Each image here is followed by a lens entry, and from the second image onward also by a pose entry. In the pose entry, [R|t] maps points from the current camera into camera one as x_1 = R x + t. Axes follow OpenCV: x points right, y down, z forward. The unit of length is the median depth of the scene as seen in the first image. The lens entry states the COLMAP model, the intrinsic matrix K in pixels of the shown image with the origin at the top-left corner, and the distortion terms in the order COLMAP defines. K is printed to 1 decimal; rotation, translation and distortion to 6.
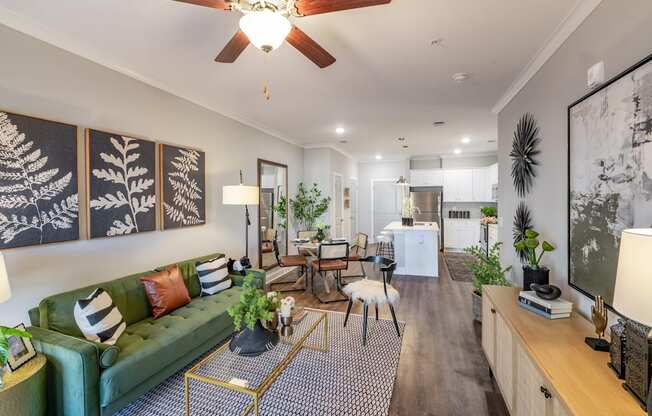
lens RADIAL K [[264.3, 0, 331.2], [0, 264.3, 203.9], [0, 0, 1]] dist [-0.002145, -0.000239]
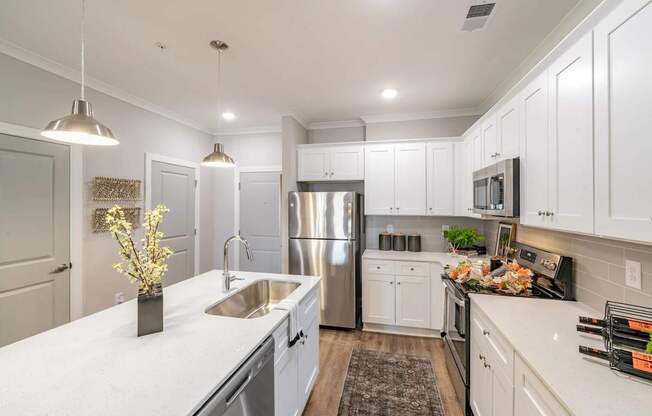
lens RADIAL K [[264.3, 0, 319.0], [0, 264.3, 205.2], [0, 0, 1]] dist [-0.002145, -0.000239]
pose [[0.996965, 0.008987, 0.077328, 0.352583], [-0.007807, 0.999849, -0.015550, -0.018464], [-0.077456, 0.014899, 0.996884, 0.629621]]
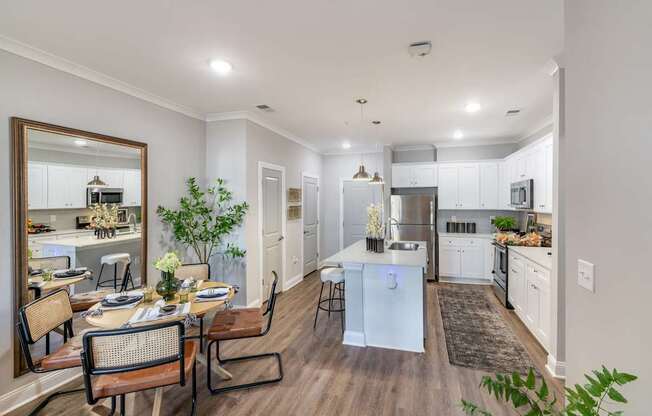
lens RADIAL K [[273.7, 0, 329.6], [0, 273.7, 208.8], [0, 0, 1]] dist [-0.005562, 0.000120]
pose [[0.999953, 0.001380, 0.009560, 0.149540], [-0.001391, 0.999998, 0.001097, -0.010661], [-0.009558, -0.001111, 0.999954, 0.321356]]
